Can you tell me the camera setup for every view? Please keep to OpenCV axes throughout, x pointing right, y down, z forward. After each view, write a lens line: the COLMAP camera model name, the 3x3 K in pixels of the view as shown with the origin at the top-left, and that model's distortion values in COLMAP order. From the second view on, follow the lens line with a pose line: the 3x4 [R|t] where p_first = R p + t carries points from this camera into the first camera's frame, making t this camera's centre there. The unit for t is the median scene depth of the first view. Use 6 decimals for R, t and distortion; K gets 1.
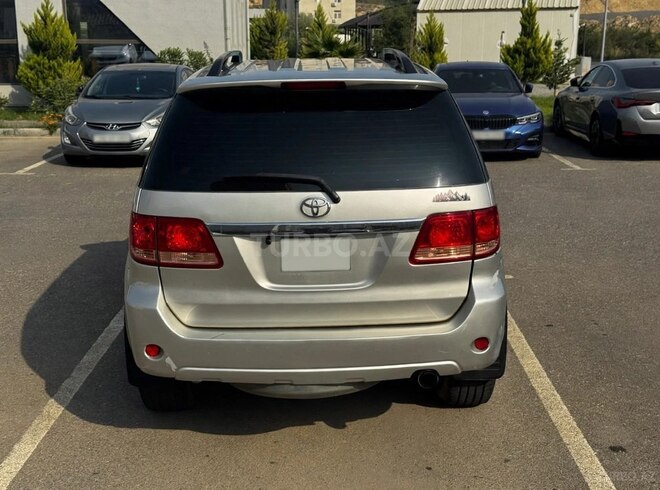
lens RADIAL K [[933.4, 0, 335.7], [0, 933.4, 248.7], [0, 0, 1]] dist [0.101687, 0.000000]
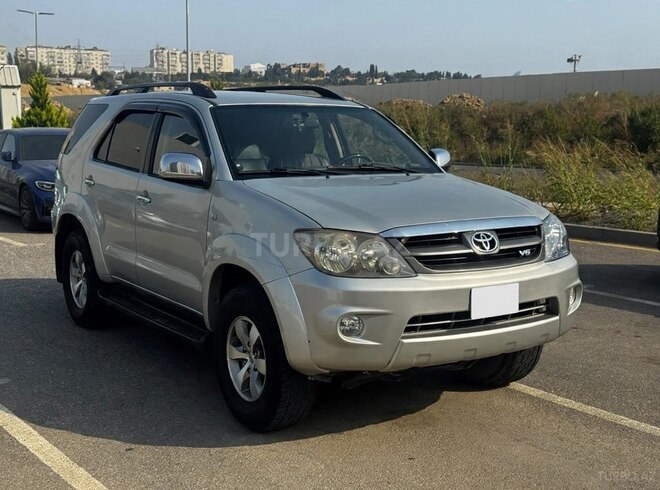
lens RADIAL K [[933.4, 0, 326.8], [0, 933.4, 243.3], [0, 0, 1]] dist [0.101687, 0.000000]
pose [[0.807486, -0.072003, 0.585476, -0.601064], [0.127085, 0.990450, -0.053468, -0.005321], [-0.576035, 0.117580, 0.808924, 0.330971]]
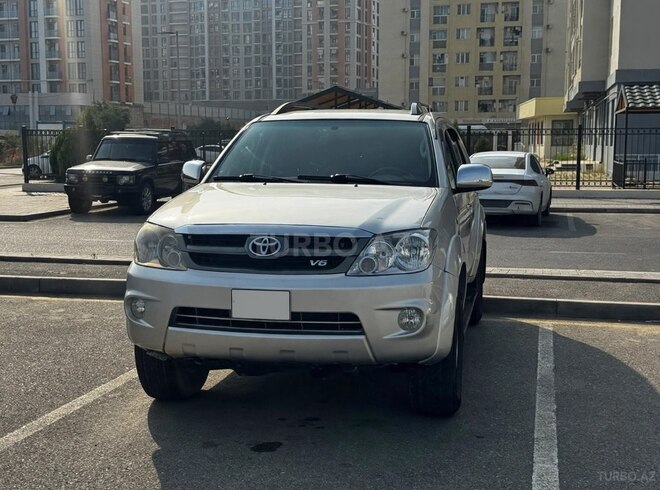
lens RADIAL K [[933.4, 0, 328.8], [0, 933.4, 246.1], [0, 0, 1]] dist [0.101687, 0.000000]
pose [[0.990862, 0.025041, -0.132535, 0.236604], [-0.040987, 0.992049, -0.118991, 0.070681], [0.128502, 0.123336, 0.984010, 0.079089]]
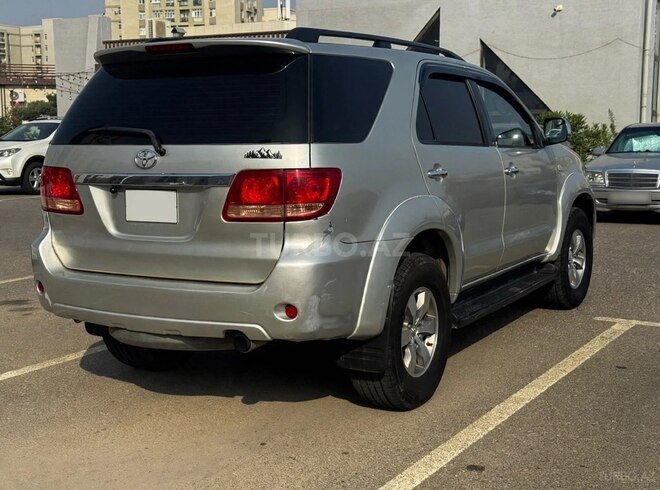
lens RADIAL K [[933.4, 0, 318.7], [0, 933.4, 247.4], [0, 0, 1]] dist [0.101687, 0.000000]
pose [[0.847816, 0.066995, -0.526041, 0.548165], [-0.117670, 0.991025, -0.063435, 0.076358], [0.517070, 0.115680, 0.848090, 0.165929]]
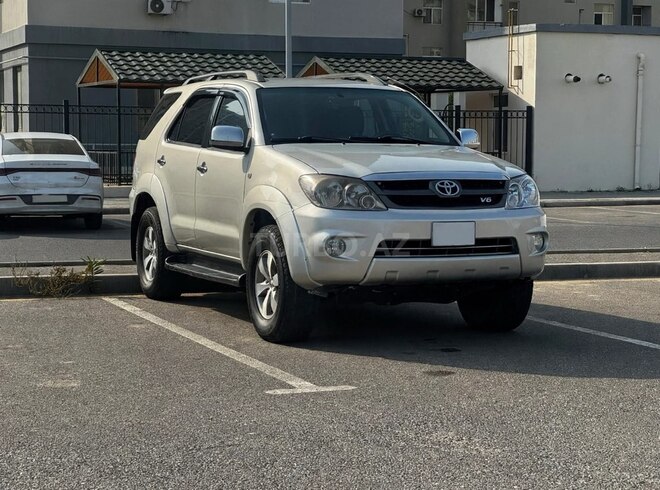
lens RADIAL K [[1500.5, 0, 329.9], [0, 1500.5, 243.6], [0, 0, 1]] dist [0.148531, 0.000000]
pose [[0.894316, -0.017104, 0.447109, -0.906159], [0.088552, 0.986270, -0.139393, 0.276823], [-0.438586, 0.164254, 0.883551, -0.585659]]
